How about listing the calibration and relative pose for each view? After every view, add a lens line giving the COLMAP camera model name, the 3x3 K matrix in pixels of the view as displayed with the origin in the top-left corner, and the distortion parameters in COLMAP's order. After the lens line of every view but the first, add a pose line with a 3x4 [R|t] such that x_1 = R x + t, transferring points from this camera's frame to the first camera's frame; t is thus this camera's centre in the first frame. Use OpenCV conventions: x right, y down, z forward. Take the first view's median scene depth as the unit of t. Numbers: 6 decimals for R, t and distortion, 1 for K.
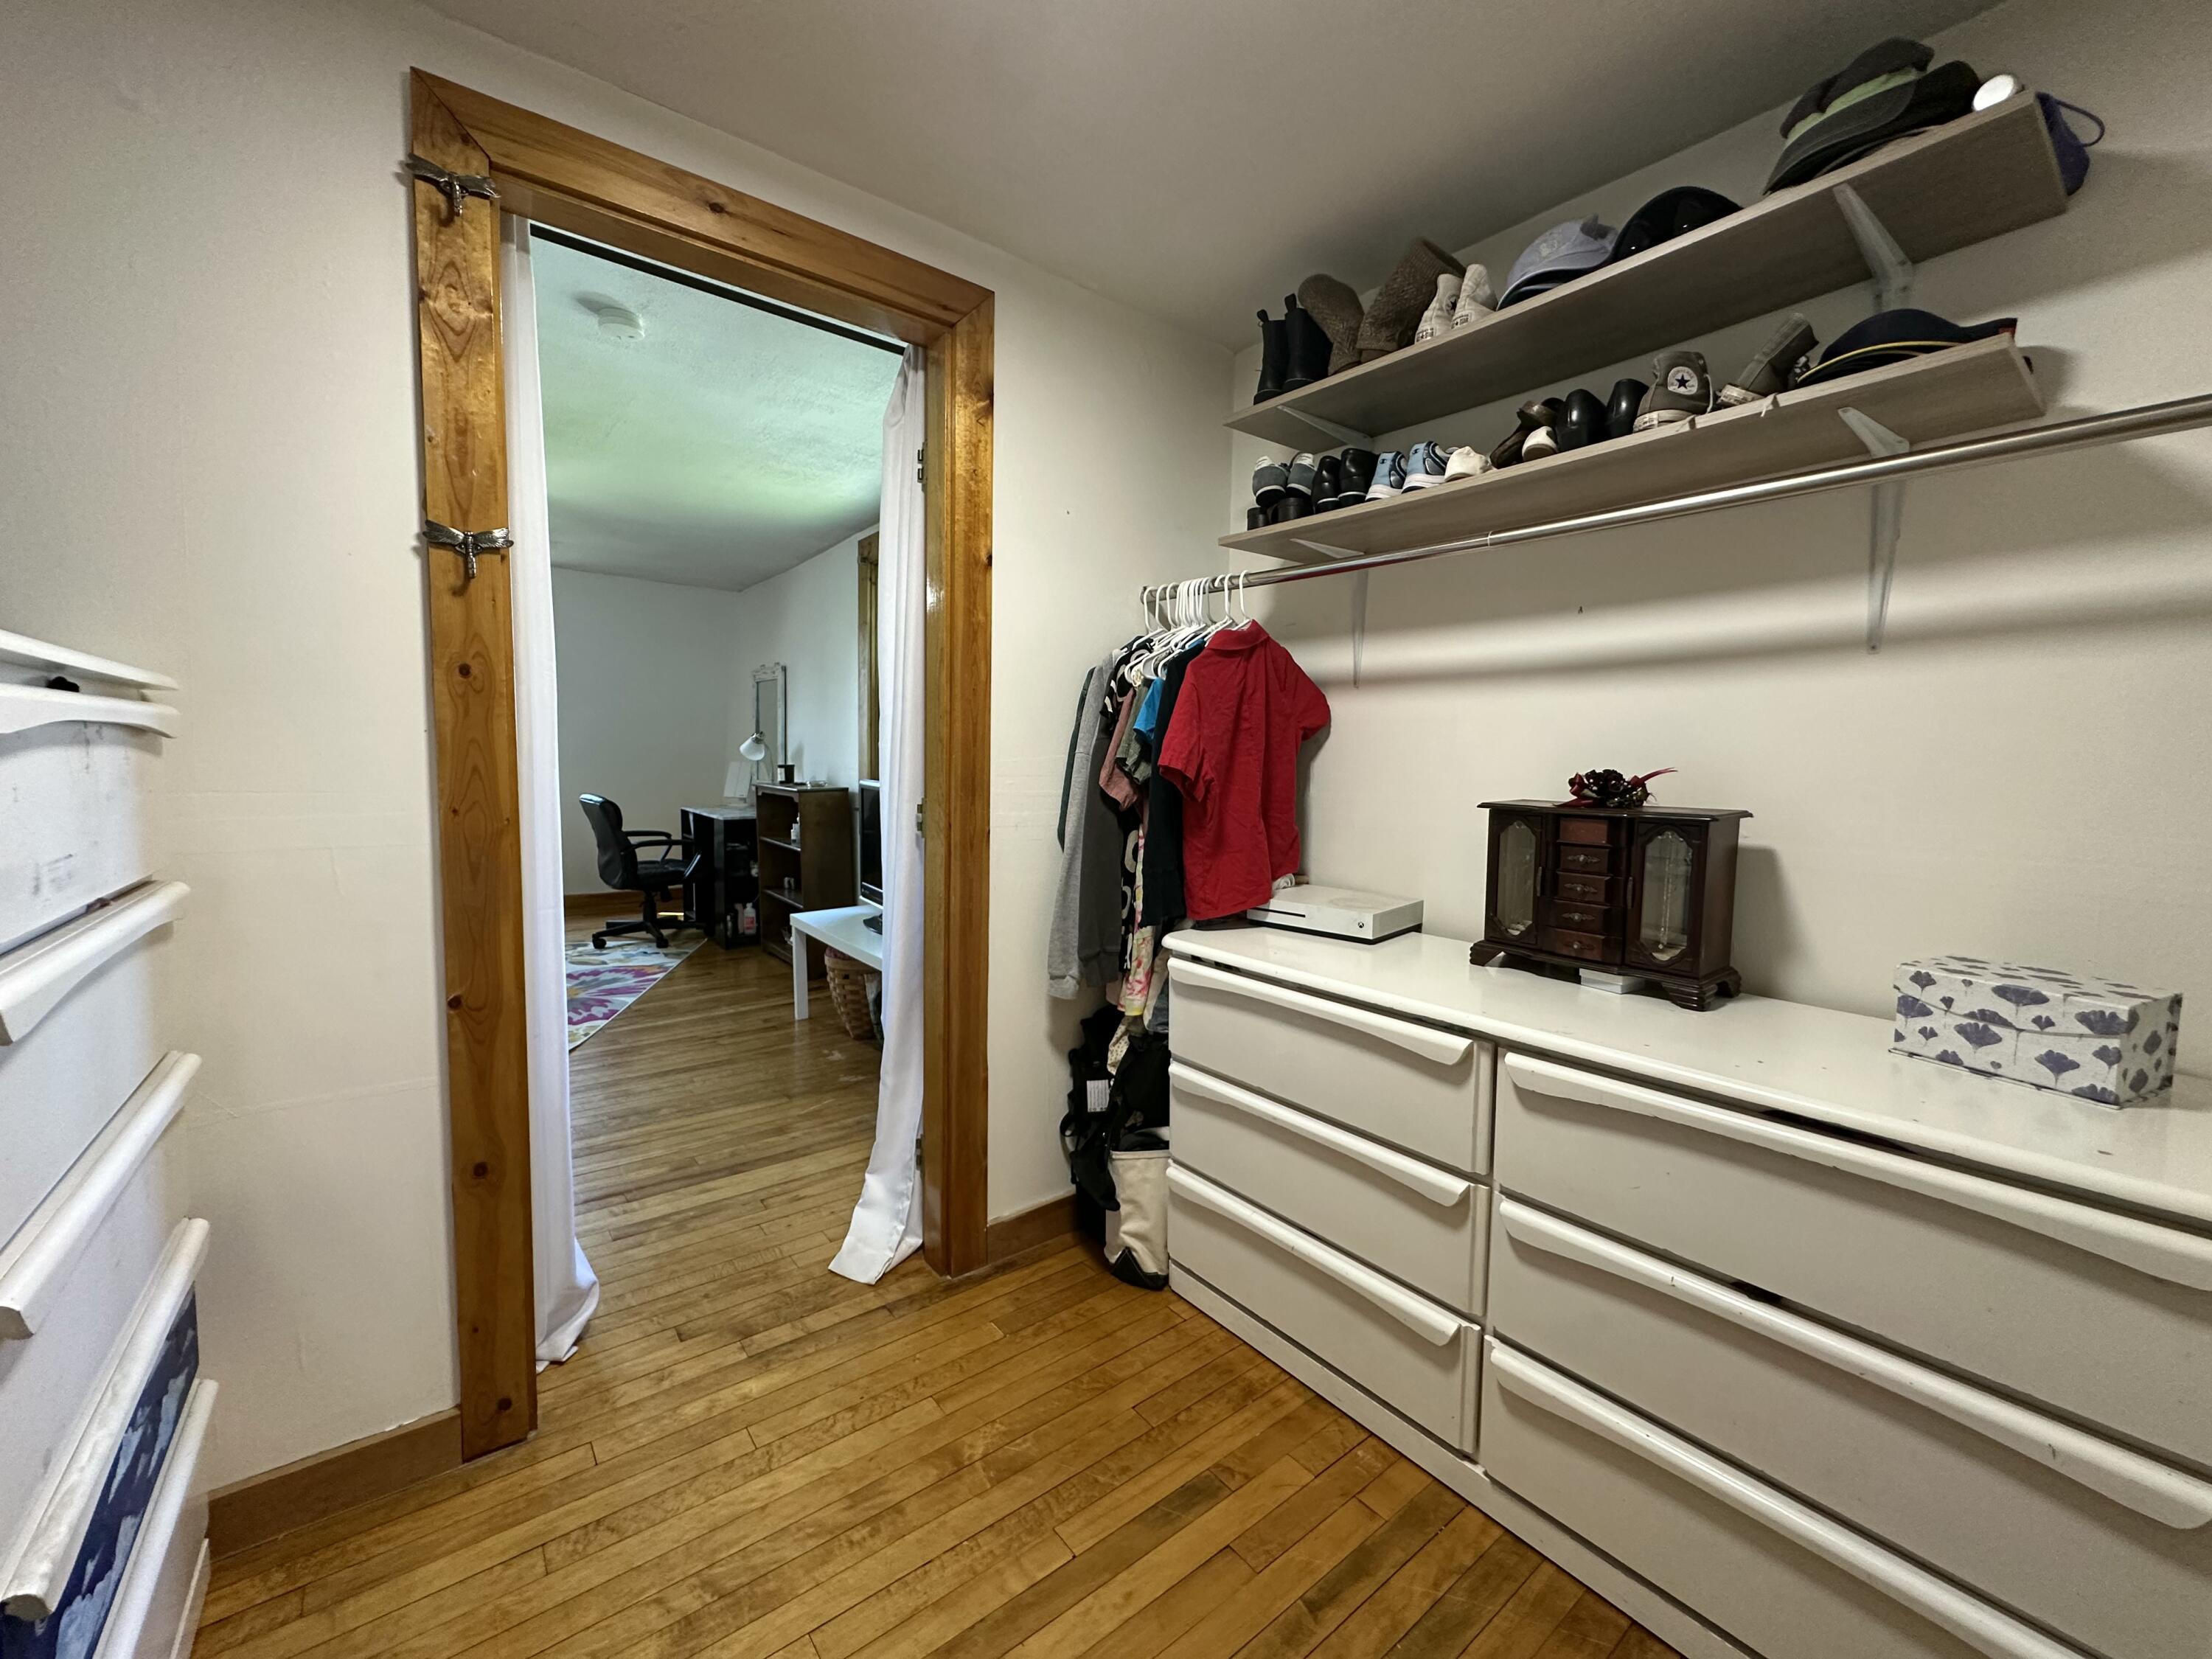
lens RADIAL K [[889.2, 0, 1104.5], [0, 889.2, 831.0], [0, 0, 1]] dist [-0.001706, -0.000051]
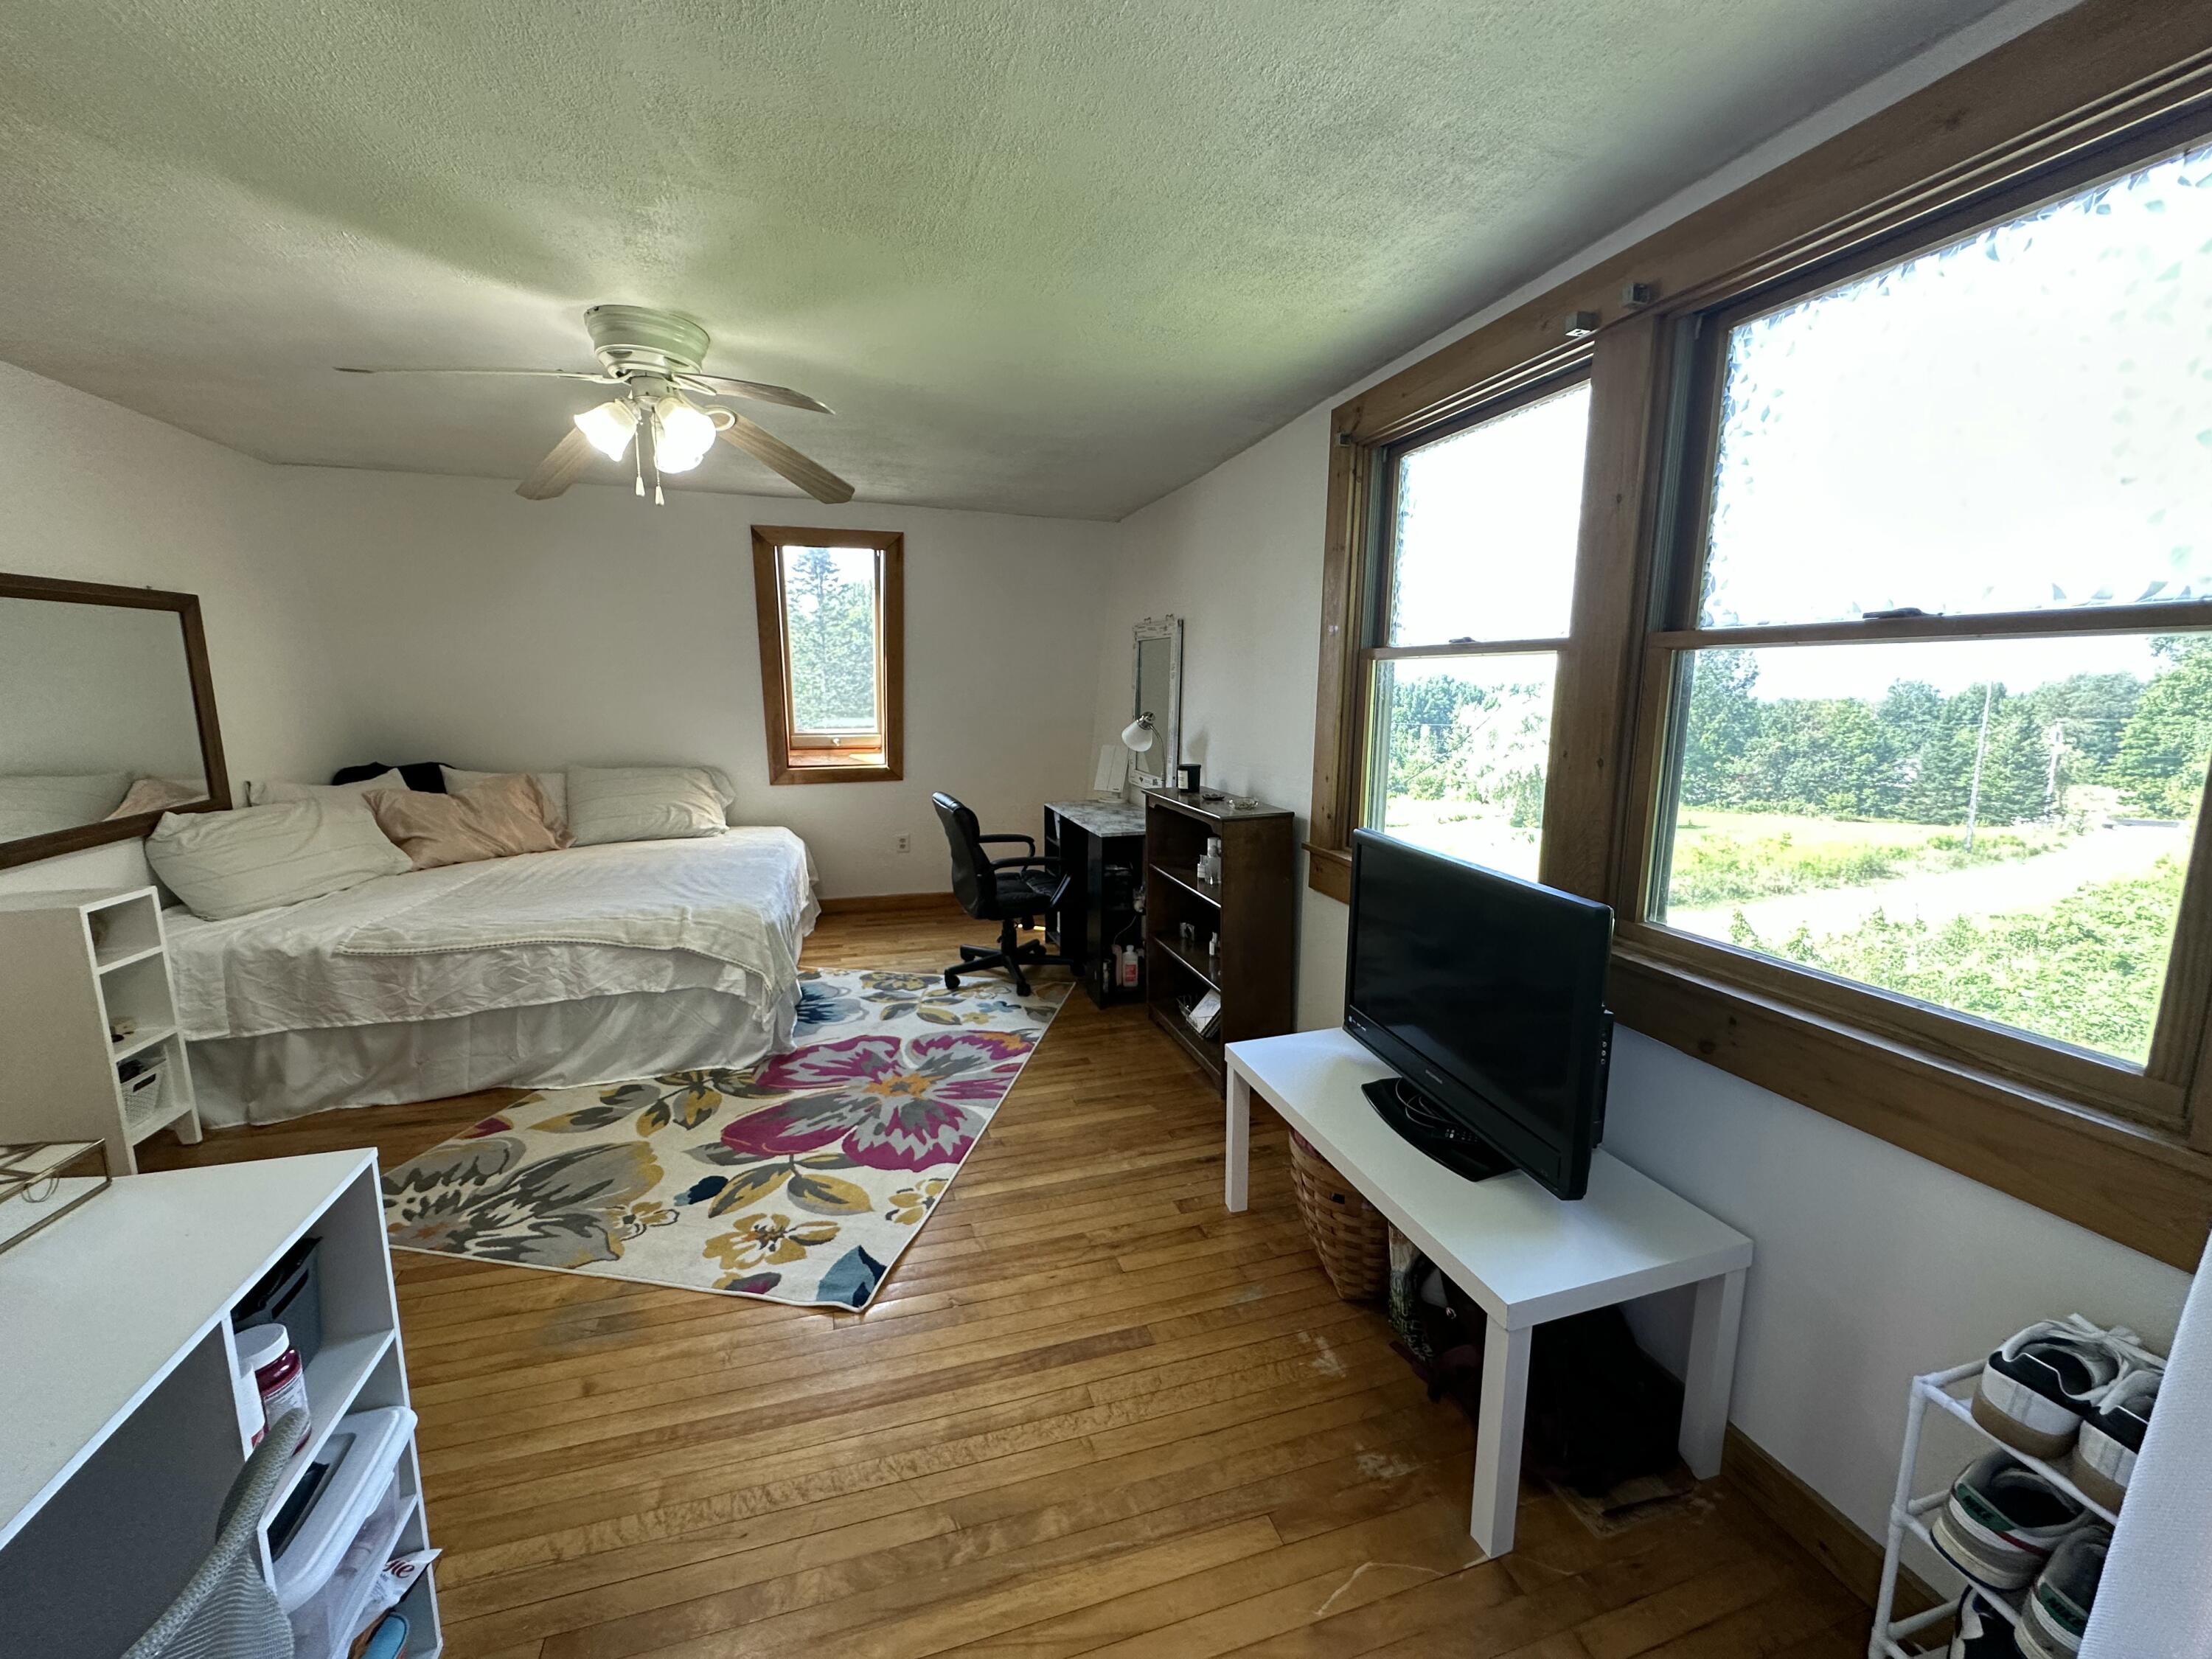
lens RADIAL K [[889.2, 0, 1103.8], [0, 889.2, 829.2], [0, 0, 1]] dist [-0.001706, -0.000051]
pose [[0.936912, 0.044566, -0.346714, -0.179402], [-0.020404, 0.997121, 0.073030, -0.074608], [0.348970, -0.061348, 0.935124, 0.325646]]
